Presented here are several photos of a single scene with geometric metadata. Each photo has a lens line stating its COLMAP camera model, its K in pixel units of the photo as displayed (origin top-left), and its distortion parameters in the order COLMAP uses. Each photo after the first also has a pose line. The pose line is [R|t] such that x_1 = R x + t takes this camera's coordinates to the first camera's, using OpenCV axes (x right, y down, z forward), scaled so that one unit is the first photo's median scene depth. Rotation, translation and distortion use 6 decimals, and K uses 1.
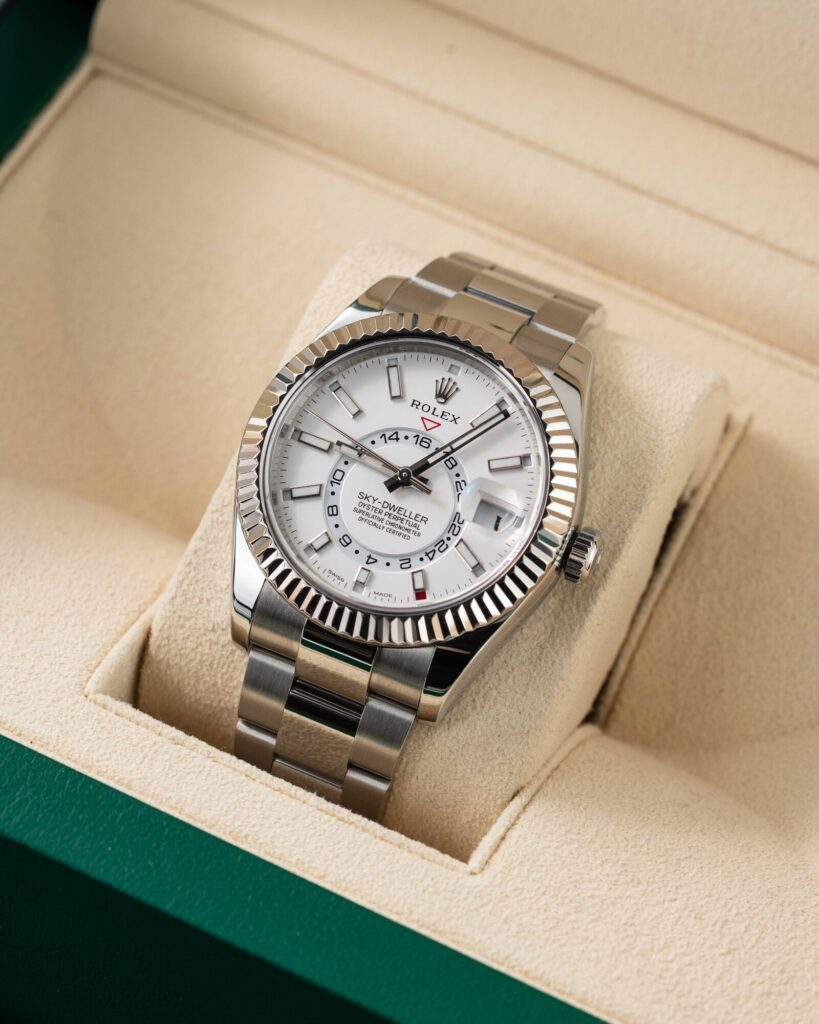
lens RADIAL K [[4581.6, 0, 407.8], [0, 4581.6, 508.5], [0, 0, 1]] dist [0.187723, 0.000000]
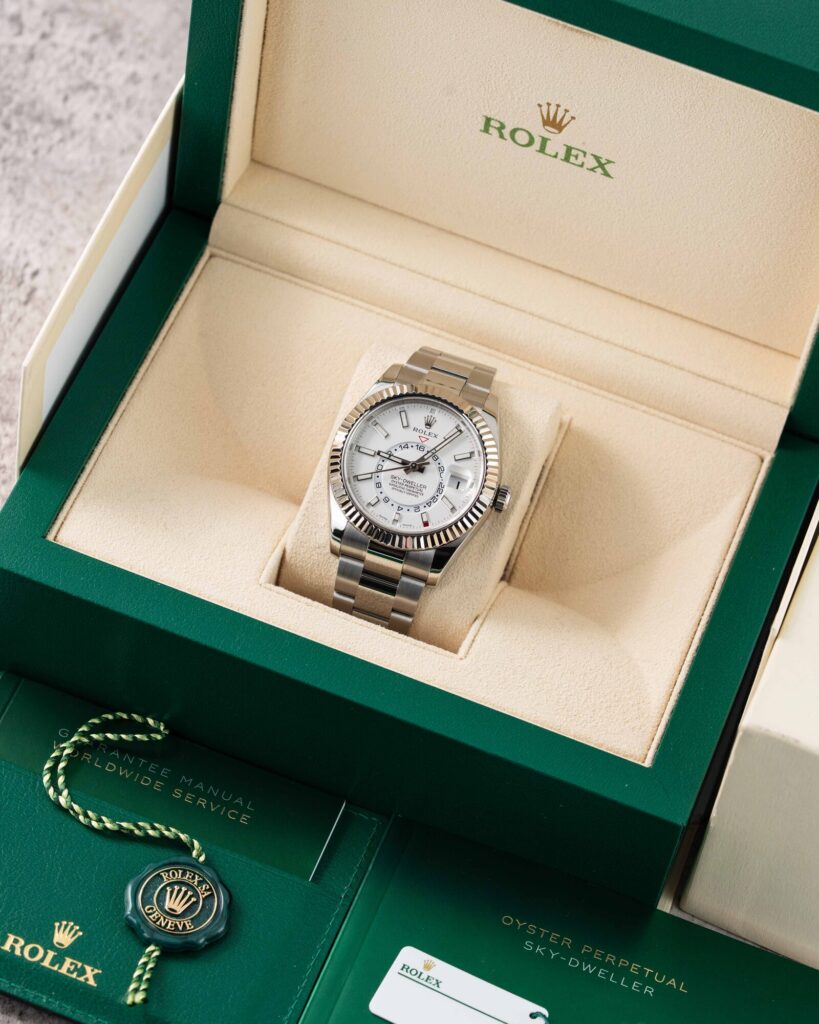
lens RADIAL K [[4581.6, 0, 410.3], [0, 4581.6, 513.9], [0, 0, 1]] dist [0.187723, 0.000000]
pose [[0.993021, -0.066477, 0.097422, -0.196725], [0.062331, 0.997040, 0.045003, -0.075630], [-0.100125, -0.038617, 0.994225, -0.991127]]
